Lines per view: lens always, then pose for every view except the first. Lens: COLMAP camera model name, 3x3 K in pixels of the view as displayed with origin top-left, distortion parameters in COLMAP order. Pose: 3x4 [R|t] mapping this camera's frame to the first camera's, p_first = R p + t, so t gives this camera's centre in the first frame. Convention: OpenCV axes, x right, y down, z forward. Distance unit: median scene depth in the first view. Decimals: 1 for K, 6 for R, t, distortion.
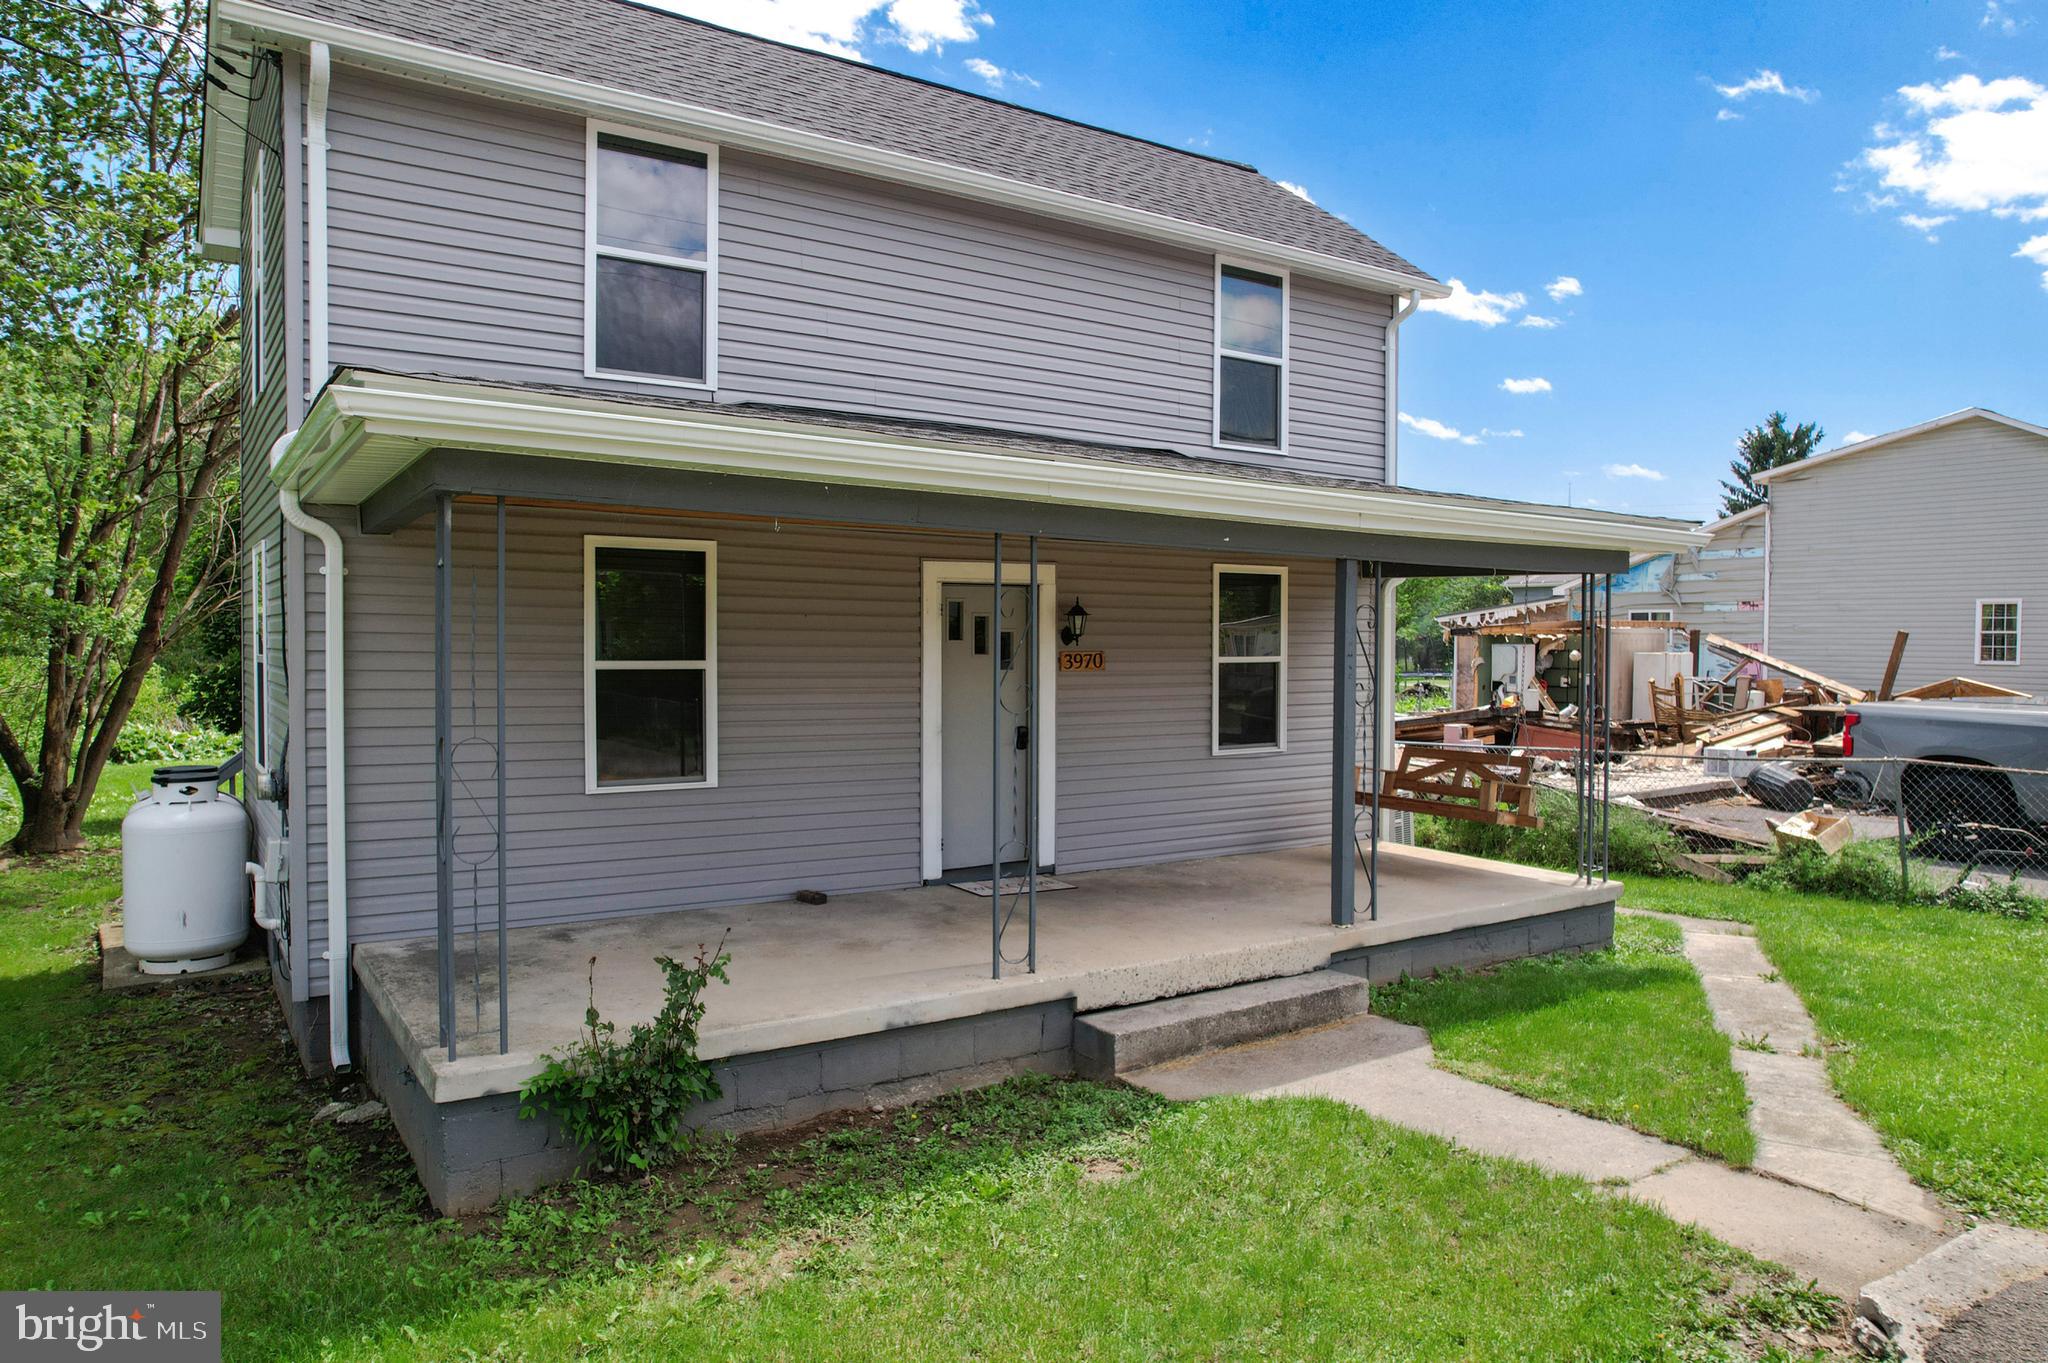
lens RADIAL K [[1309.8, 0, 1047.8], [0, 1309.8, 677.3], [0, 0, 1]] dist [-0.091994, 0.078196]
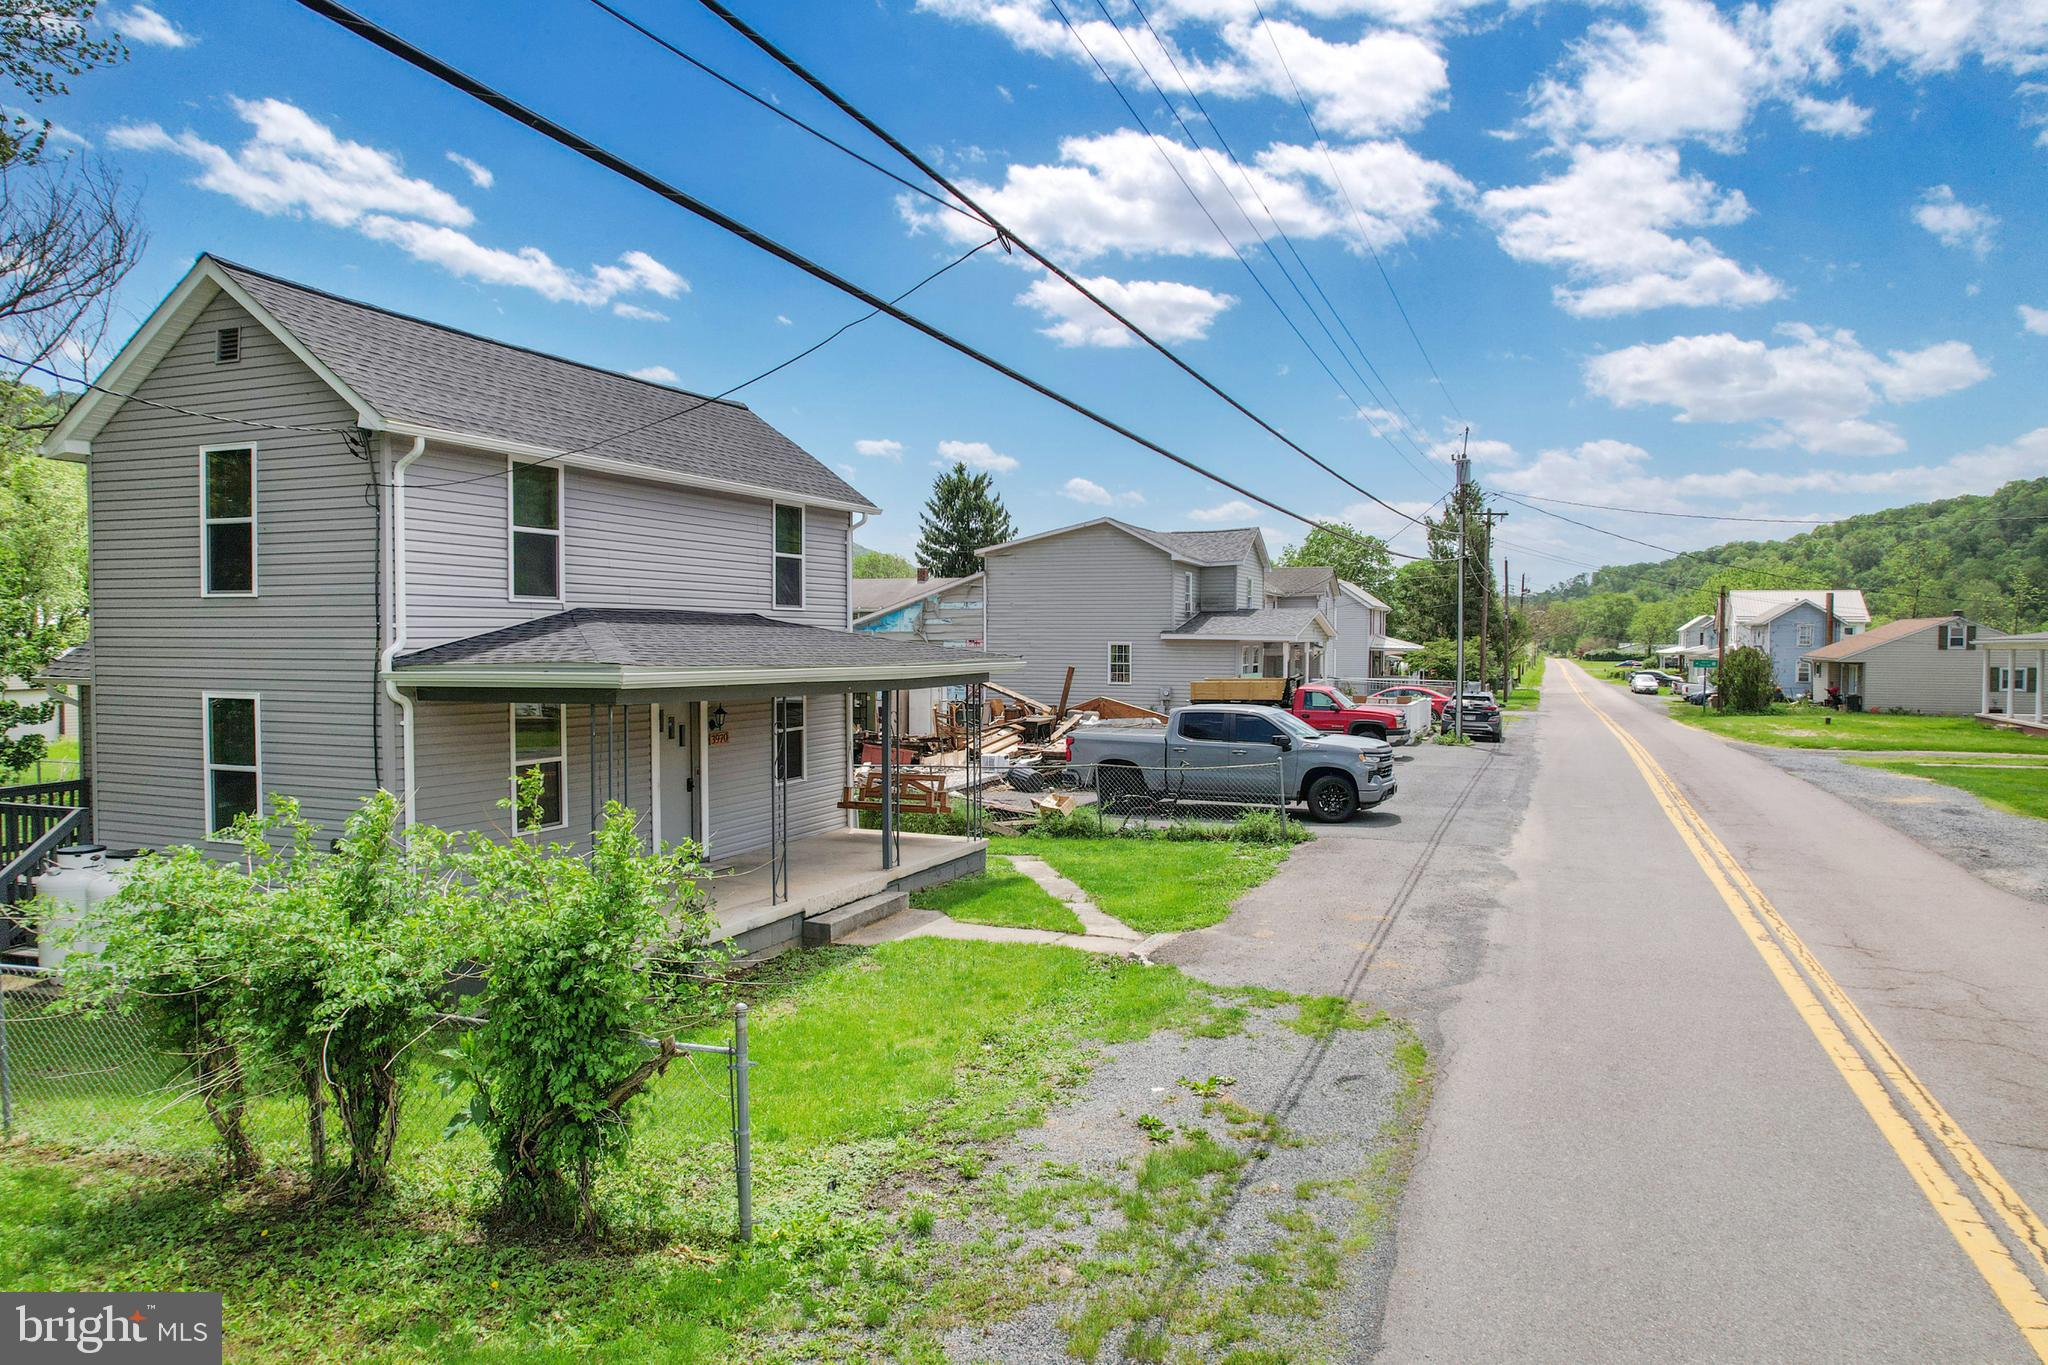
lens RADIAL K [[1309.8, 0, 1047.8], [0, 1309.8, 678.3], [0, 0, 1]] dist [-0.091994, 0.078196]
pose [[0.825056, -0.022876, 0.564588, -0.599555], [0.017817, 0.999737, 0.014471, -0.112283], [-0.564770, -0.001881, 0.825246, -0.697129]]
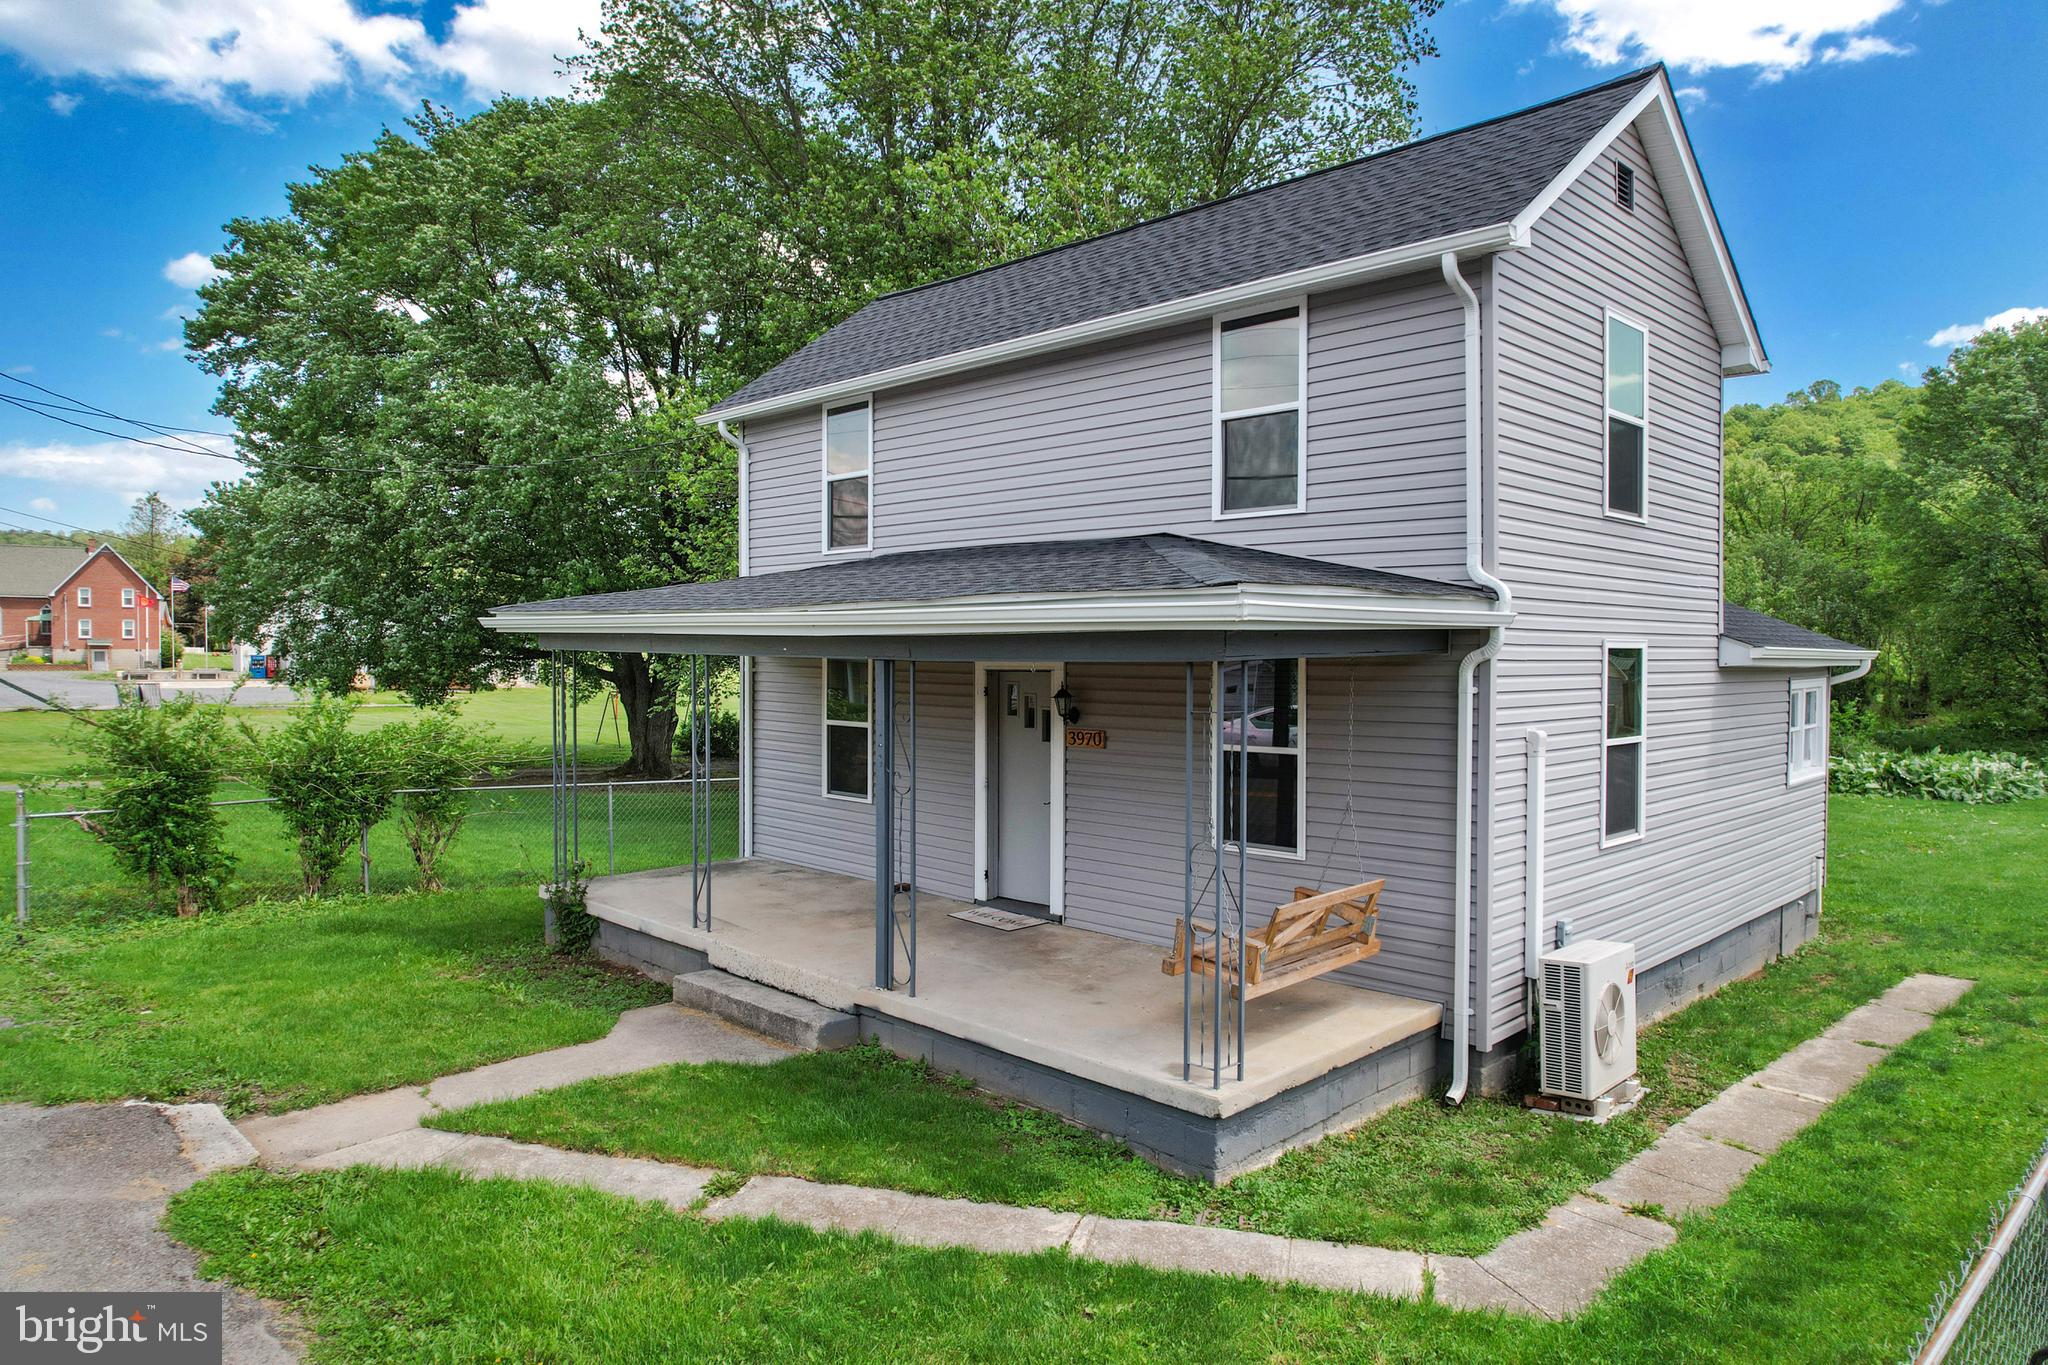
lens RADIAL K [[1309.8, 0, 1047.8], [0, 1309.8, 678.3], [0, 0, 1]] dist [-0.091994, 0.078196]
pose [[0.193957, 0.014061, -0.980909, 1.119639], [-0.027815, 0.999574, 0.008829, -0.073228], [0.980616, 0.025571, 0.194266, 0.762288]]
